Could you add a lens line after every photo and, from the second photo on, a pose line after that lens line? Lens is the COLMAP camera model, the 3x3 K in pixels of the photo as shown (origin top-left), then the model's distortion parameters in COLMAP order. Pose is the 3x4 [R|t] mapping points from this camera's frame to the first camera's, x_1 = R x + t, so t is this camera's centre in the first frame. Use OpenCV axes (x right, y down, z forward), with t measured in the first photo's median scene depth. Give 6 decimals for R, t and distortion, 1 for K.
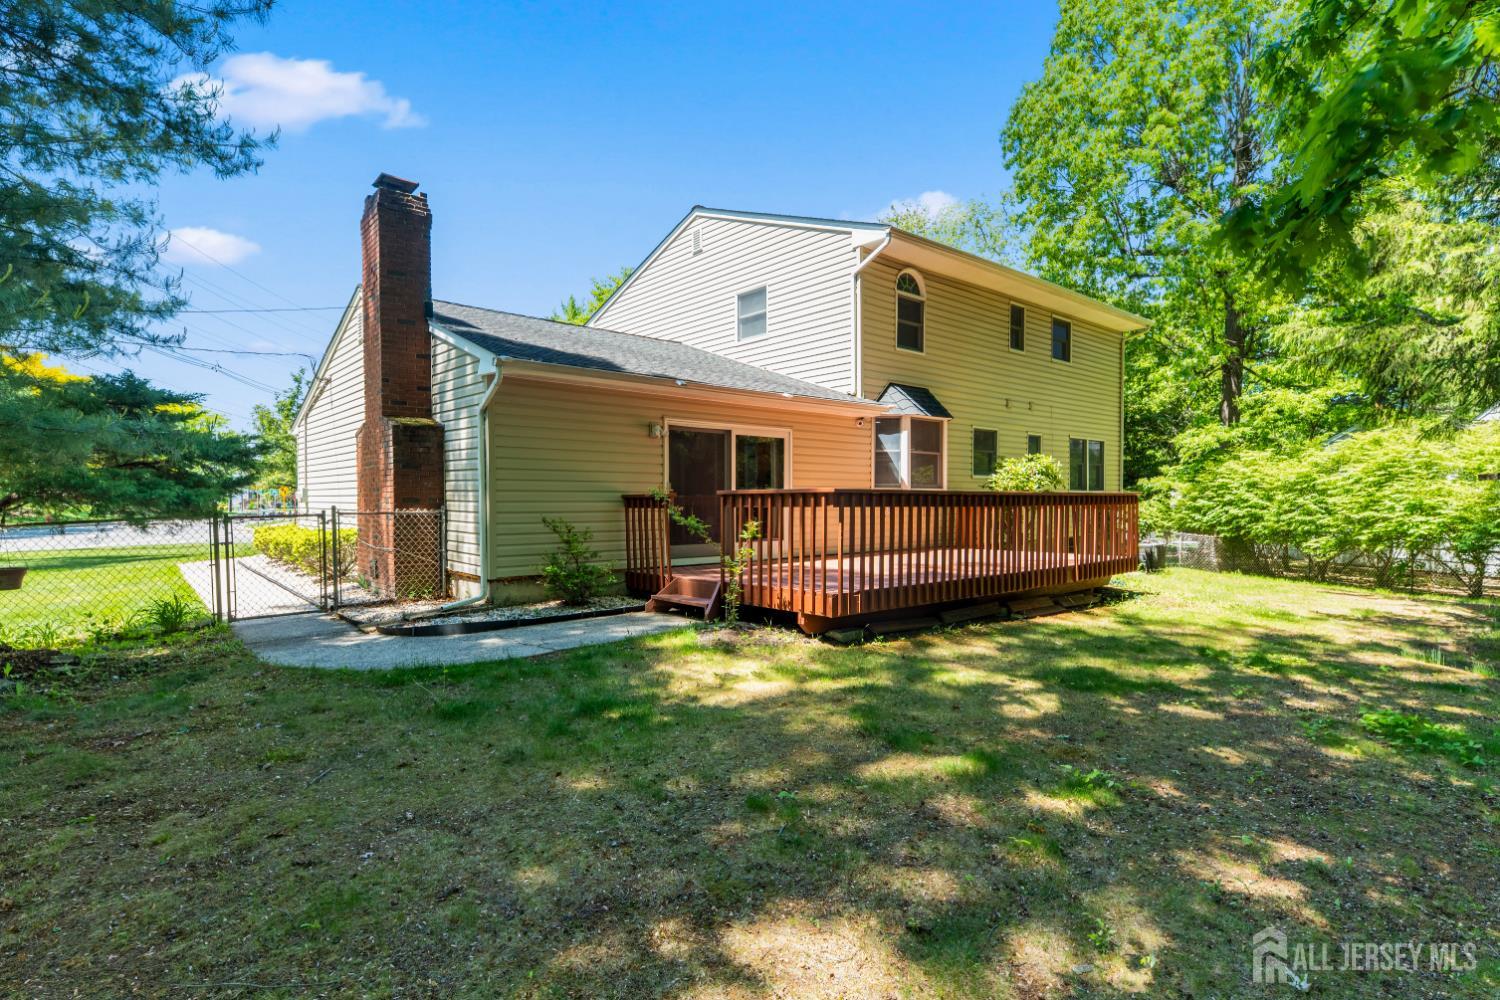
lens RADIAL K [[762.0, 0, 750.0], [0, 762.0, 500.0], [0, 0, 1]] dist [0.000121, -0.000006]
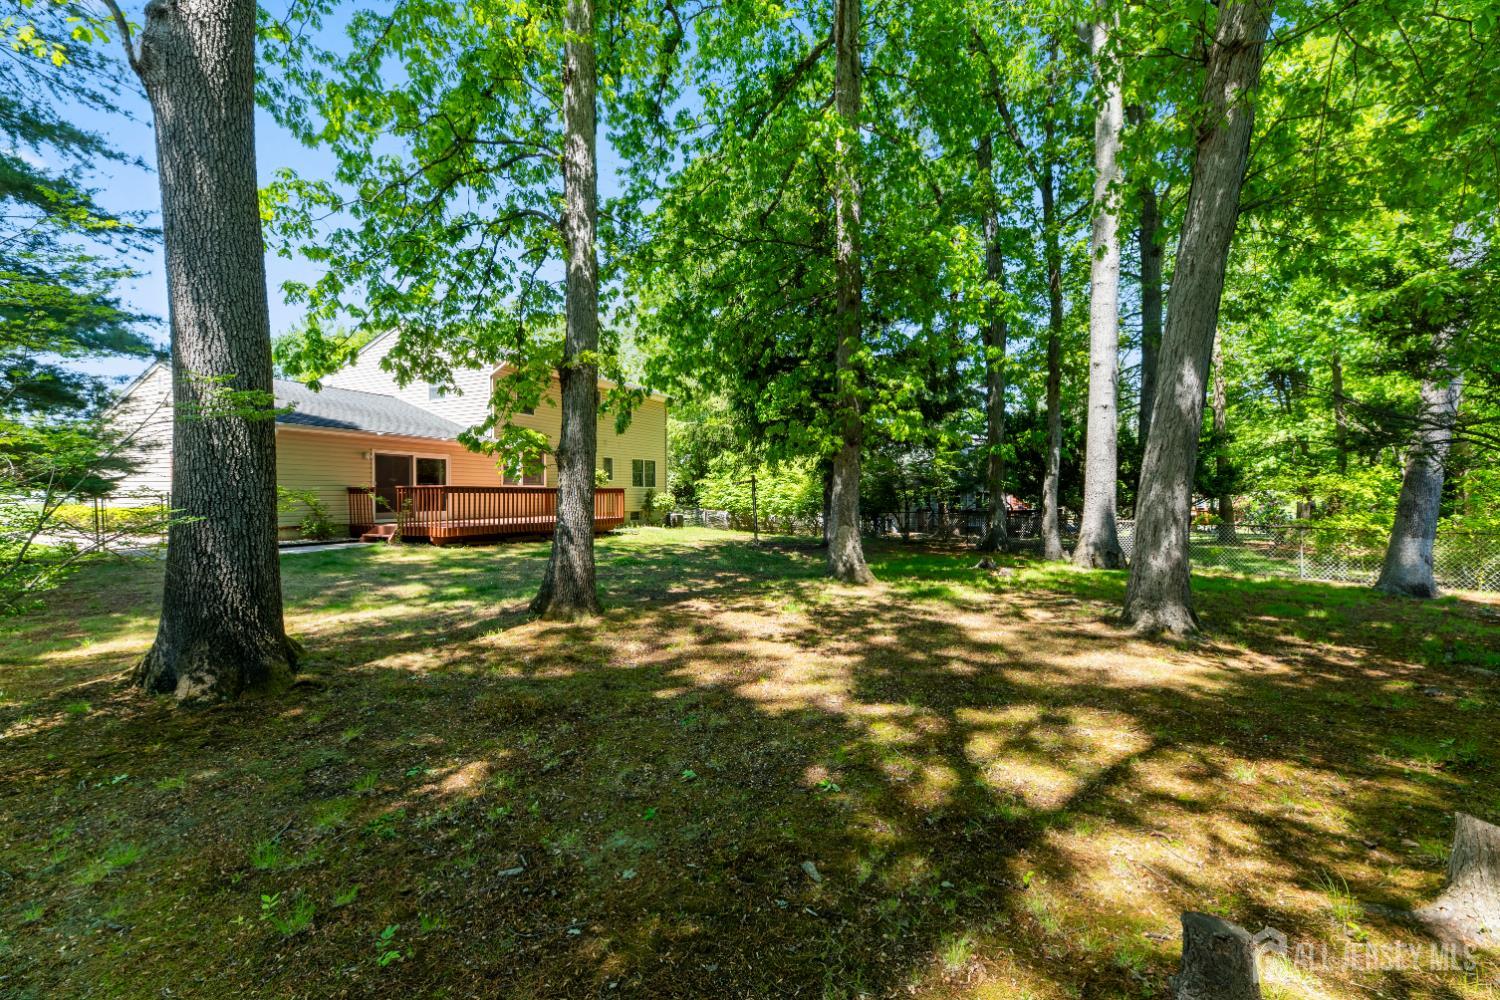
lens RADIAL K [[578.8, 0, 750.0], [0, 578.8, 500.0], [0, 0, 1]] dist [0.000799, 0.000034]
pose [[0.911659, -0.002364, 0.410941, 0.153504], [-0.002025, 0.999945, 0.010245, 0.006887], [-0.410942, -0.010172, 0.911605, -0.727288]]
